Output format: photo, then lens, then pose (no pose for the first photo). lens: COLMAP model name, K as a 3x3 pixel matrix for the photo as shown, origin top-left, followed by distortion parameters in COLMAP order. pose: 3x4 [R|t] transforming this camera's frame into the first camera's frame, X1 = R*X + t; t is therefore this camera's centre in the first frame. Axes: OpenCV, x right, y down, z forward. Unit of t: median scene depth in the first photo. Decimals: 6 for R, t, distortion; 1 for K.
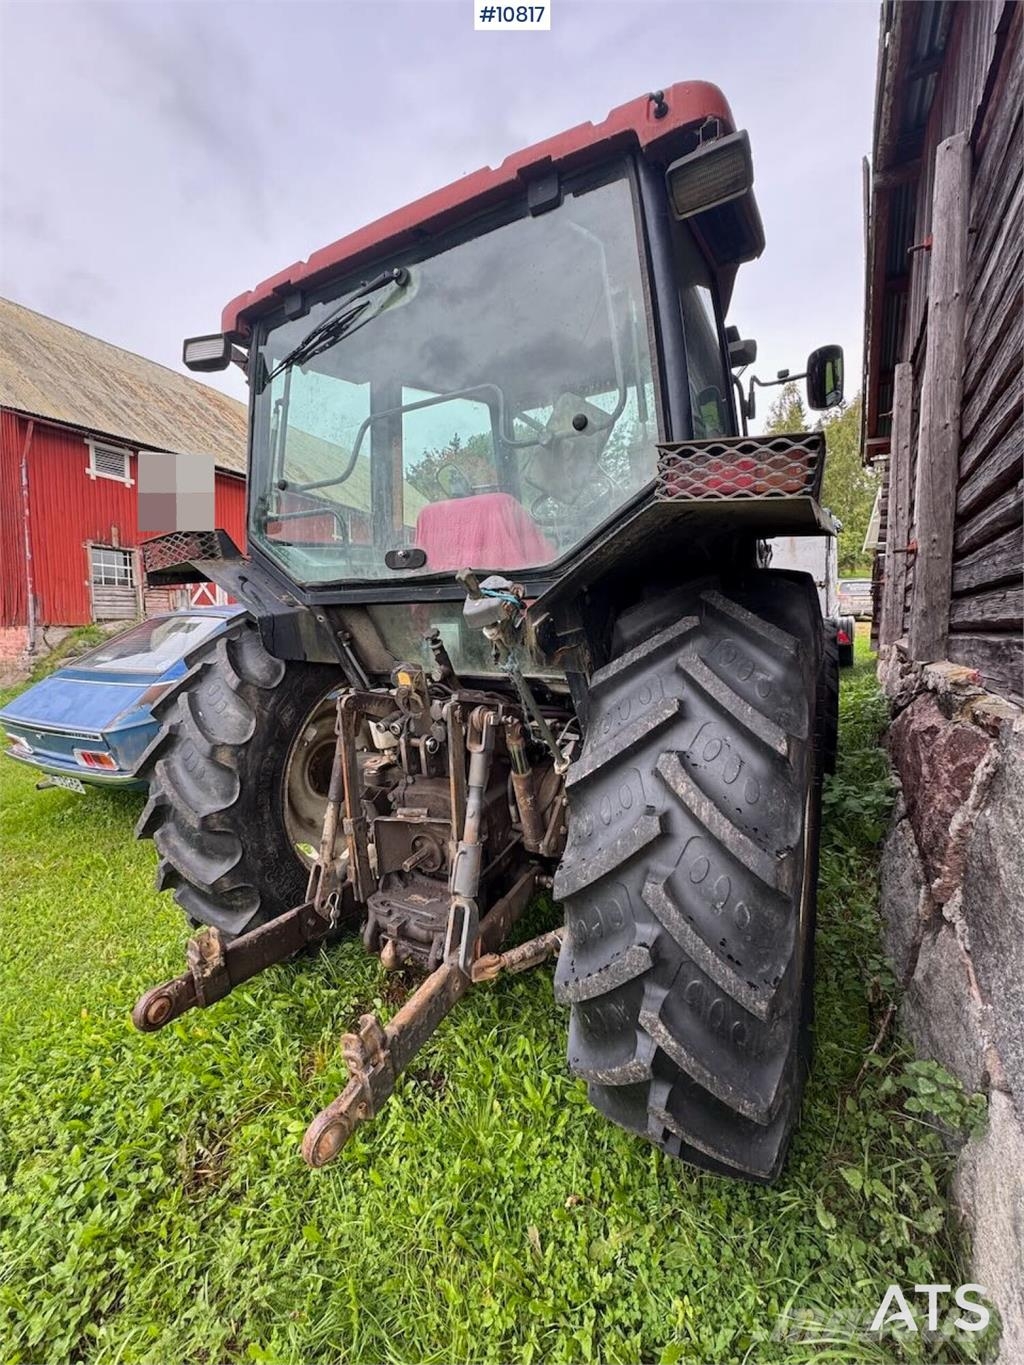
lens RADIAL K [[563.4, 0, 510.2], [0, 563.4, 679.5], [0, 0, 1]] dist [-0.003419, 0.000333]
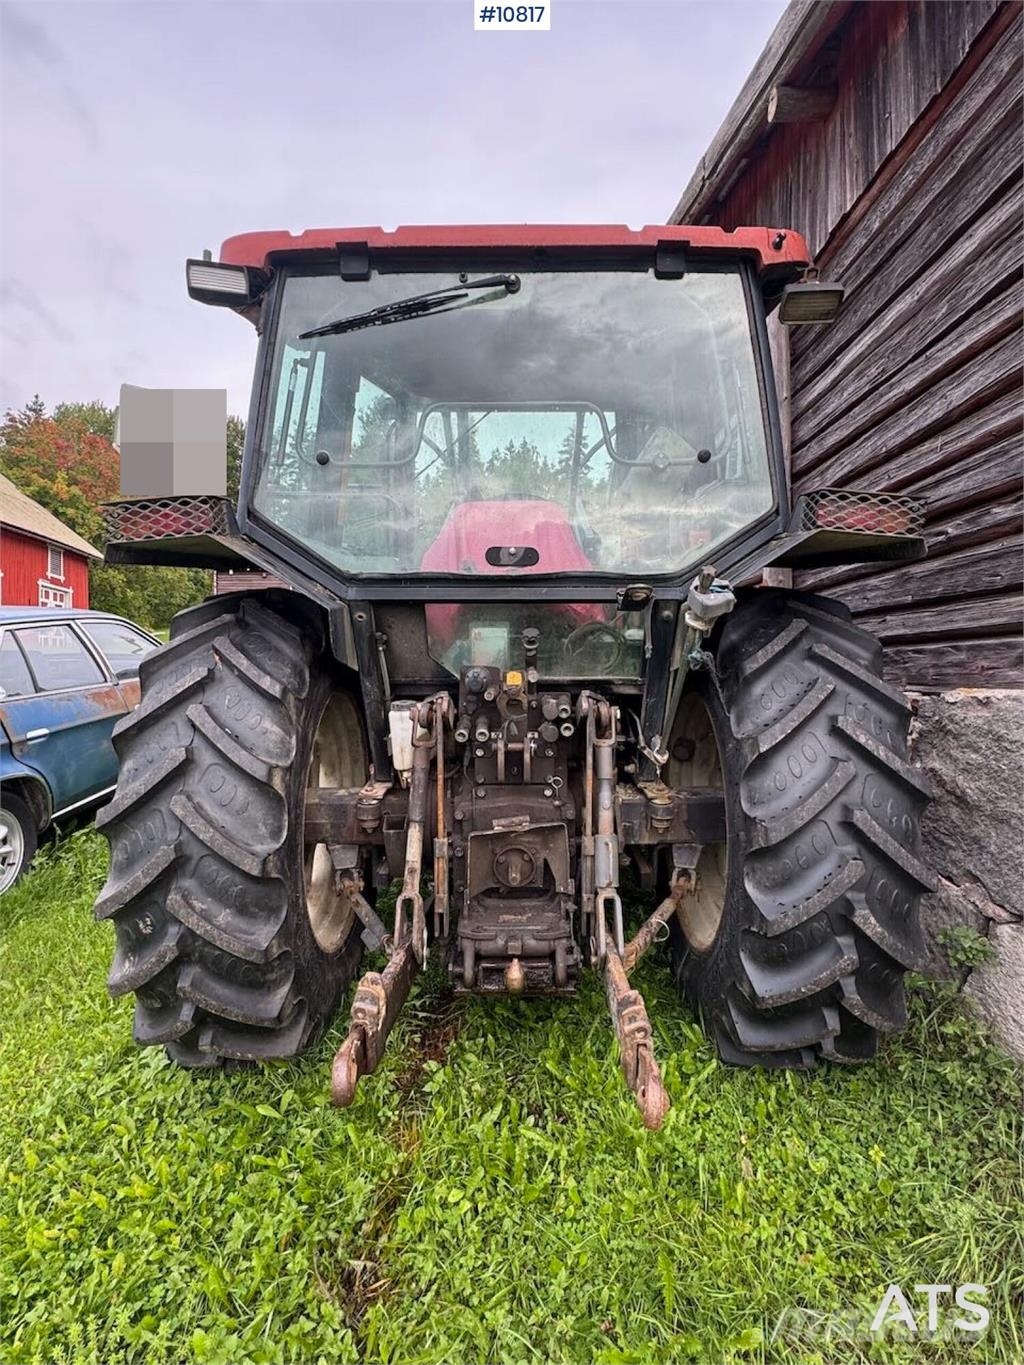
lens RADIAL K [[685.4, 0, 506.4], [0, 685.4, 679.8], [0, 0, 1]] dist [-0.006307, -0.001116]
pose [[0.865162, 0.000424, 0.501492, -0.741705], [0.040695, 0.996642, -0.071049, 0.078558], [-0.499838, 0.081877, 0.862240, -0.002808]]
